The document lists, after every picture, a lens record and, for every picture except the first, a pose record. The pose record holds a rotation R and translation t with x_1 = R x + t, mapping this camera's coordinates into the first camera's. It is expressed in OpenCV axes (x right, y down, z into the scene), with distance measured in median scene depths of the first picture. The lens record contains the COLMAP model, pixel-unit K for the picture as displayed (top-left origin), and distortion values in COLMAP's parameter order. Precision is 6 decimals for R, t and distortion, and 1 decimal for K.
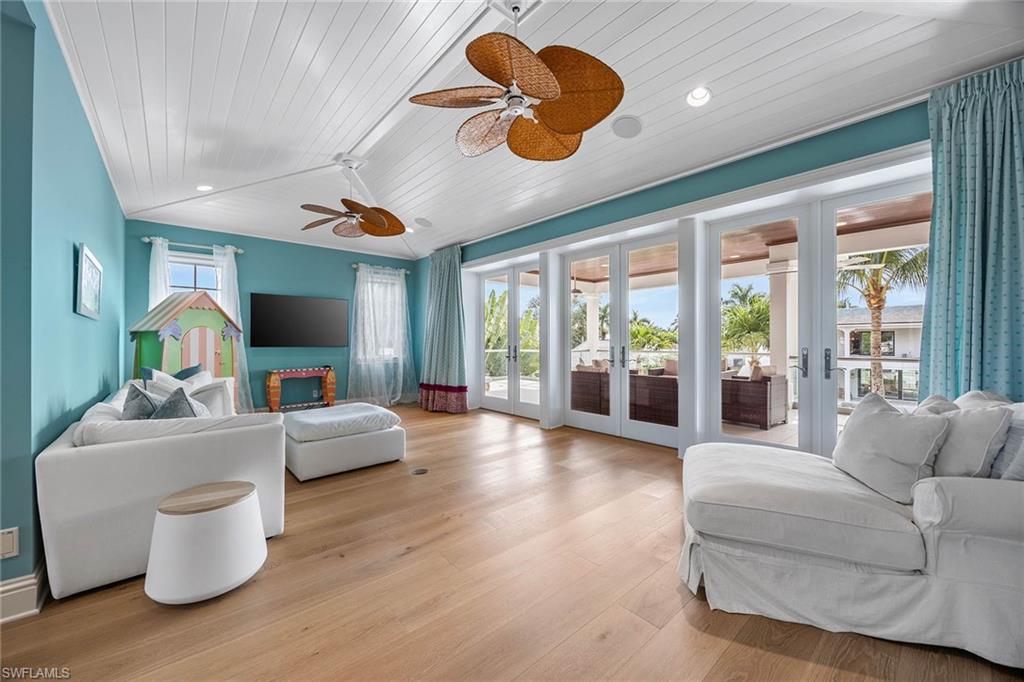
lens RADIAL K [[391.5, 0, 509.1], [0, 391.5, 341.0], [0, 0, 1]] dist [0.012085, 0.000000]
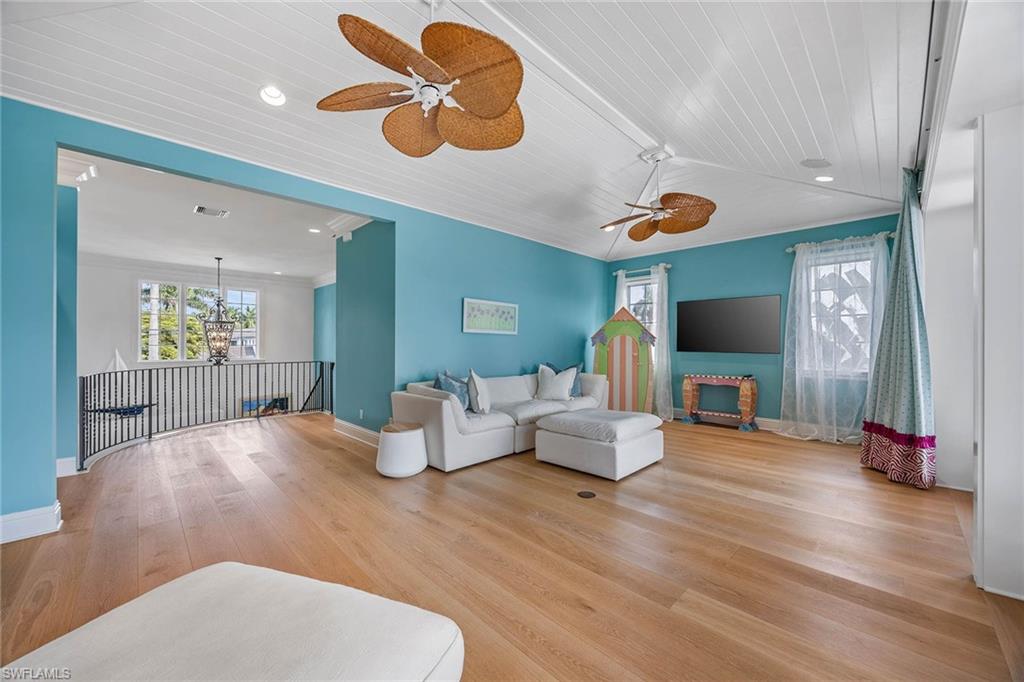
lens RADIAL K [[391.5, 0, 509.5], [0, 391.5, 342.4], [0, 0, 1]] dist [0.012085, 0.000000]
pose [[0.075706, 0.002752, -0.997126, 0.420116], [0.003374, 0.999990, 0.003016, -0.014987], [0.997124, -0.003593, 0.075696, 0.475457]]
